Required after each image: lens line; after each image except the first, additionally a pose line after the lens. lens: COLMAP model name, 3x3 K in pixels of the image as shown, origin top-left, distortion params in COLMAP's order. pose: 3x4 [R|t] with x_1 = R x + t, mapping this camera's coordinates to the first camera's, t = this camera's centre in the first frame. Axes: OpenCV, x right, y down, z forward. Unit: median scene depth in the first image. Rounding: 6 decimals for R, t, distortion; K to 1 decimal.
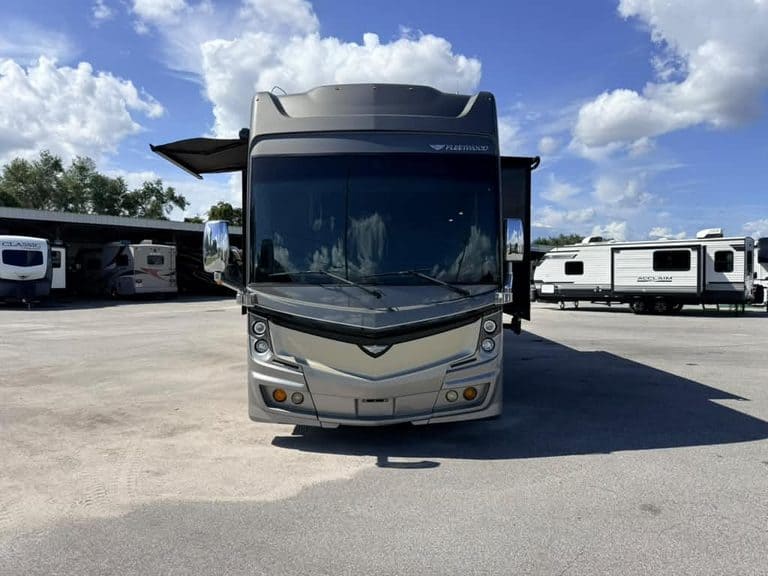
lens RADIAL K [[555.9, 0, 388.5], [0, 555.9, 292.4], [0, 0, 1]] dist [0.012562, -0.000529]
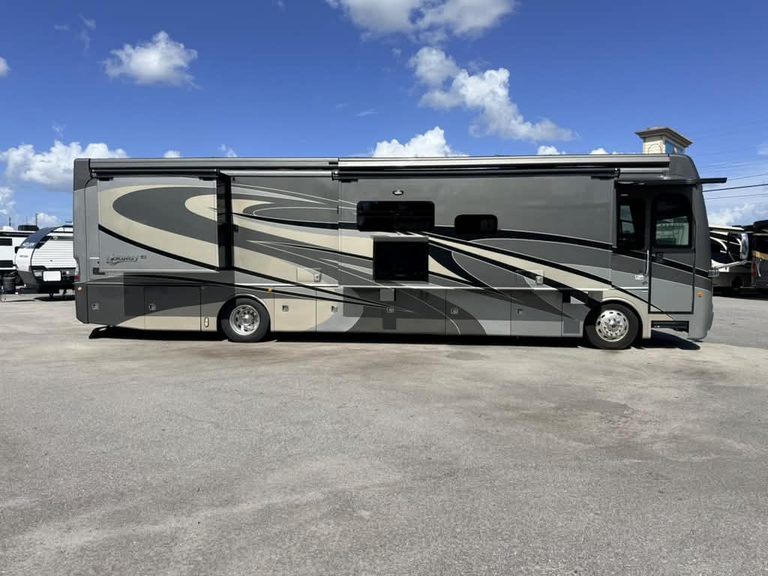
lens RADIAL K [[558.7, 0, 374.9], [0, 558.7, 288.6], [0, 0, 1]] dist [0.005094, -0.002942]
pose [[0.090264, -0.047705, 0.994775, -0.508350], [0.028485, 0.998567, 0.045302, -0.011862], [-0.995510, 0.024247, 0.091494, 0.439444]]
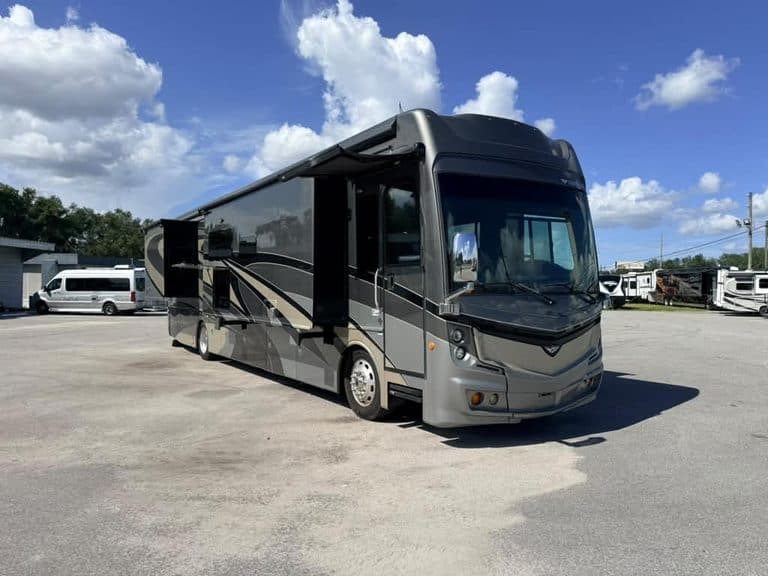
lens RADIAL K [[558.7, 0, 374.9], [0, 558.7, 288.6], [0, 0, 1]] dist [0.005094, -0.002942]
pose [[0.845893, 0.005988, 0.533319, -0.216825], [0.014105, 0.999336, -0.033592, 0.002013], [-0.533166, 0.035938, 0.845247, 0.045782]]
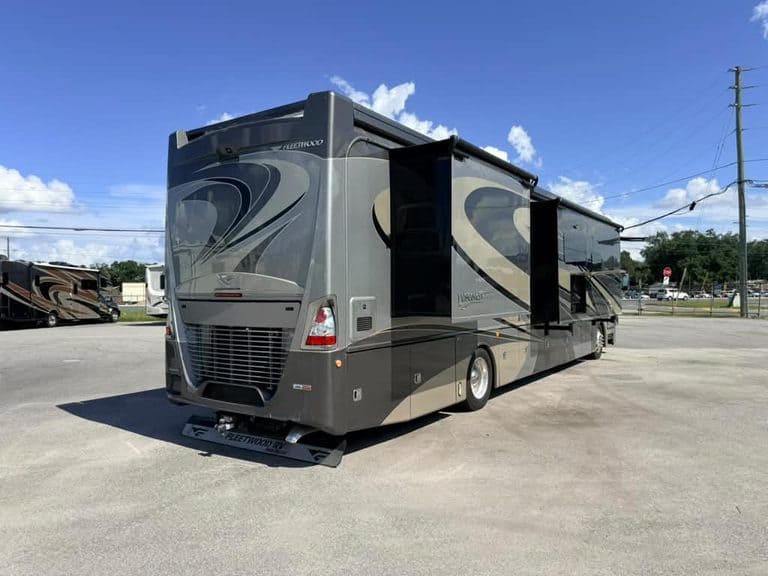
lens RADIAL K [[555.9, 0, 388.5], [0, 555.9, 292.4], [0, 0, 1]] dist [0.012562, -0.000529]
pose [[-0.835628, 0.004736, 0.549276, -0.205731], [0.025832, 0.999195, 0.030684, -0.031688], [-0.548688, 0.039829, -0.835078, 0.896161]]
